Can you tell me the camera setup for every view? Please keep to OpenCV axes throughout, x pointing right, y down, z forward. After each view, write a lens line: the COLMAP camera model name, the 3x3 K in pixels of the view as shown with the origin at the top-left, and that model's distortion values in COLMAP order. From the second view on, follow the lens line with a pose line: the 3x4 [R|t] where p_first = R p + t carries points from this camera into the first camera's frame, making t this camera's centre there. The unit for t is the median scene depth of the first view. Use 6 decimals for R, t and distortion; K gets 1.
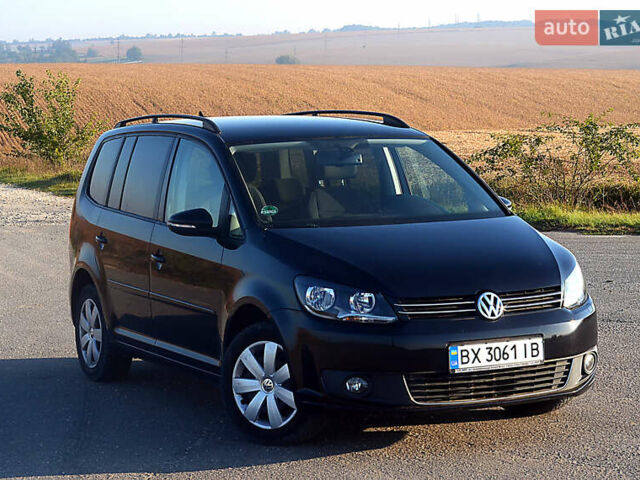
lens RADIAL K [[1888.3, 0, 320.0], [0, 1888.3, 240.0], [0, 0, 1]] dist [-0.015984, -0.753423]
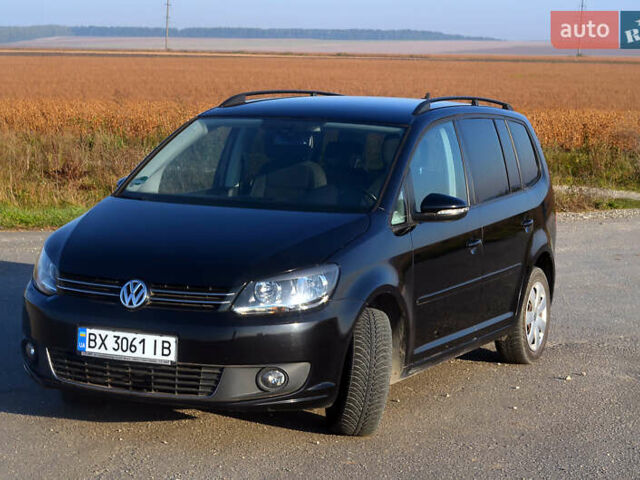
lens RADIAL K [[1587.3, 0, 320.0], [0, 1587.3, 240.0], [0, 0, 1]] dist [-0.010033, -0.048200]
pose [[0.623265, 0.116545, -0.773278, 0.748276], [-0.101246, 0.992536, 0.067987, -0.055097], [0.775429, 0.035917, 0.630412, 0.552550]]
